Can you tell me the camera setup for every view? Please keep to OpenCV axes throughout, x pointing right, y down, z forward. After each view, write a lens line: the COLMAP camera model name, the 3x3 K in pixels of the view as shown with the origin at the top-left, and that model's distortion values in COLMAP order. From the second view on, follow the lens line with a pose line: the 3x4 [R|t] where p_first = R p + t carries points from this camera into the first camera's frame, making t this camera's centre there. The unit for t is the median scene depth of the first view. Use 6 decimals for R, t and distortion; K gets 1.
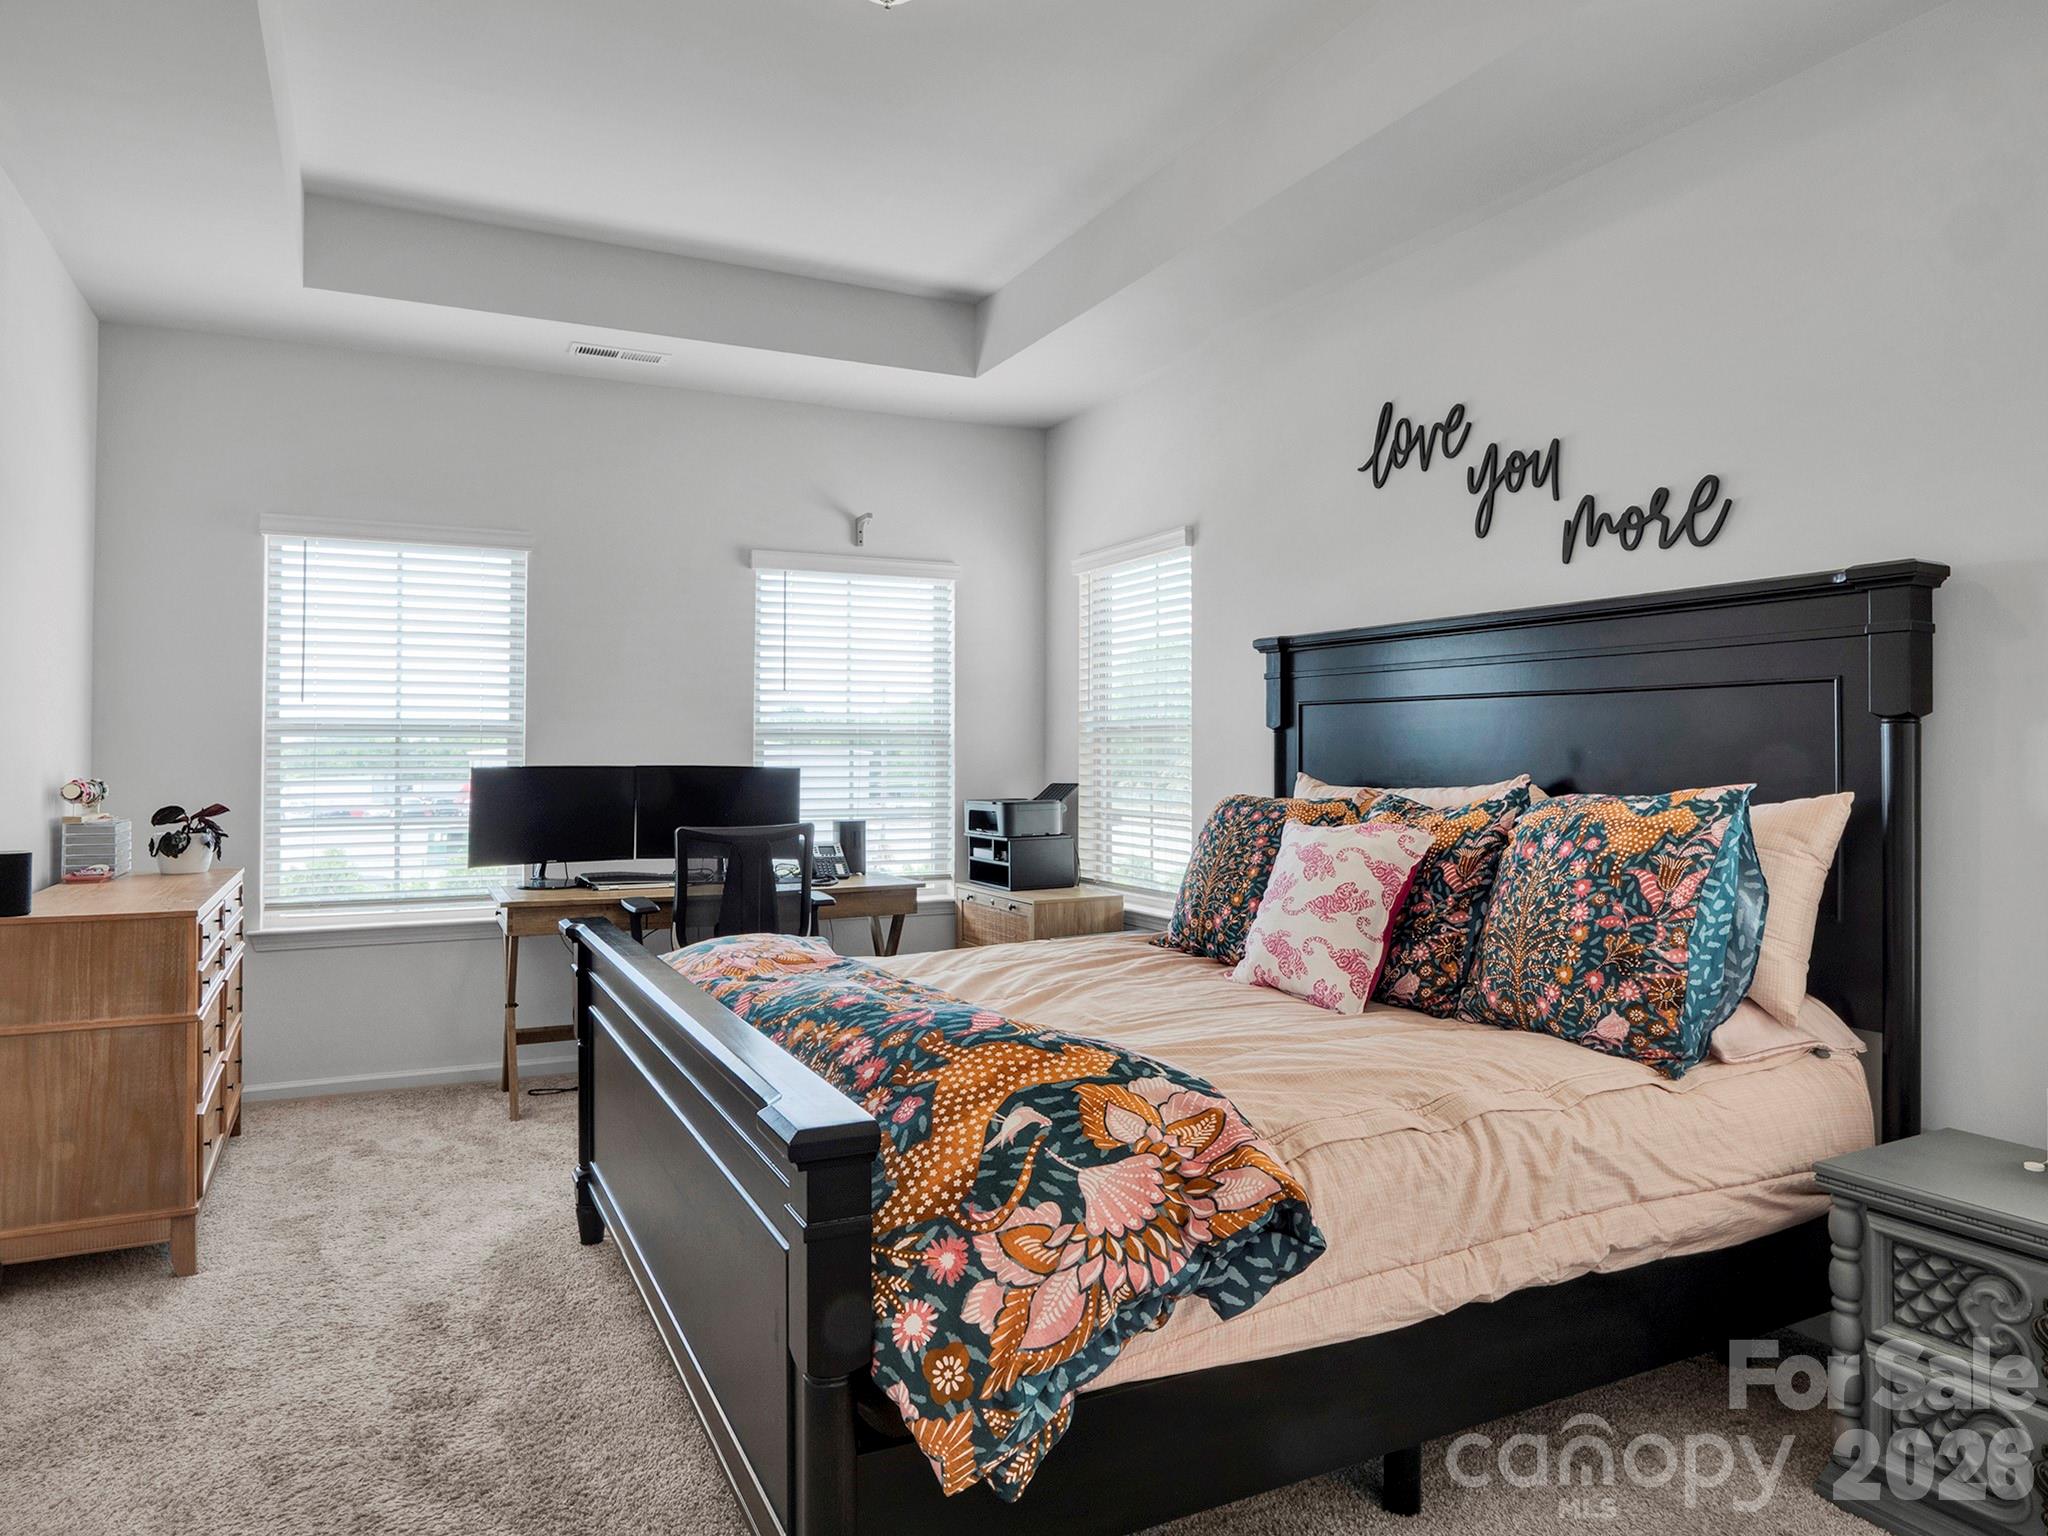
lens RADIAL K [[1305.6, 0, 1067.5], [0, 1305.6, 744.3], [0, 0, 1]] dist [-0.031150, 0.012060]
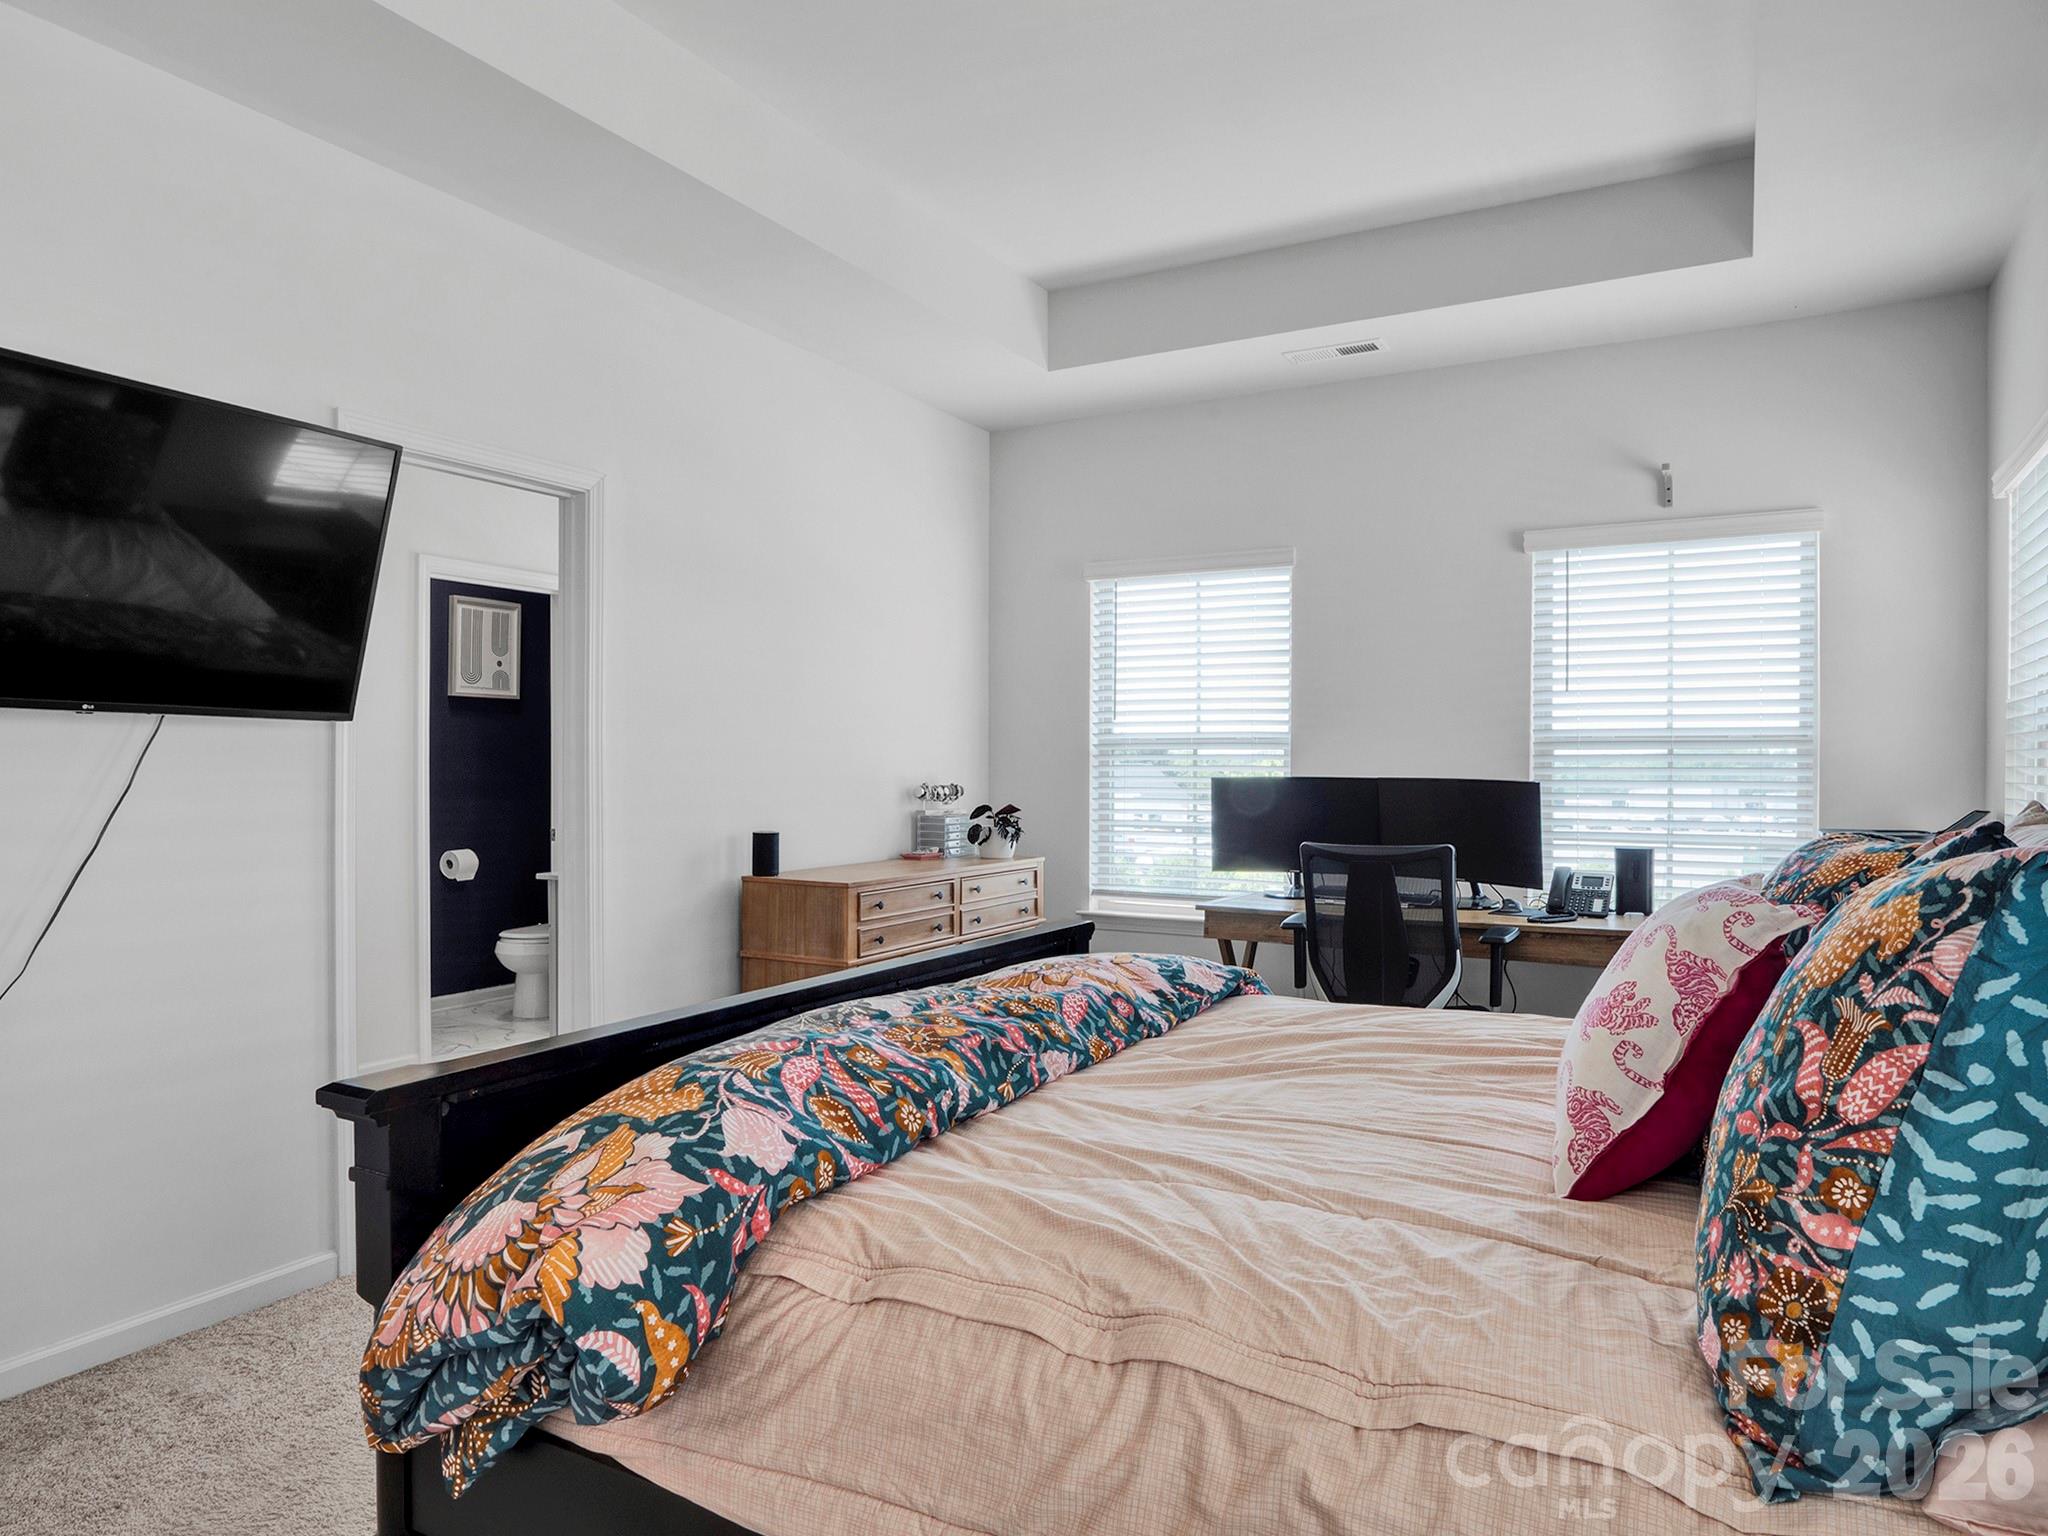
lens RADIAL K [[1305.6, 0, 1023.3], [0, 1305.6, 778.2], [0, 0, 1]] dist [-0.031150, 0.012060]
pose [[0.547598, 0.009958, -0.836682, 0.408943], [0.005221, 0.999869, 0.015317, 0.001849], [0.836725, -0.012756, 0.547474, 0.322314]]
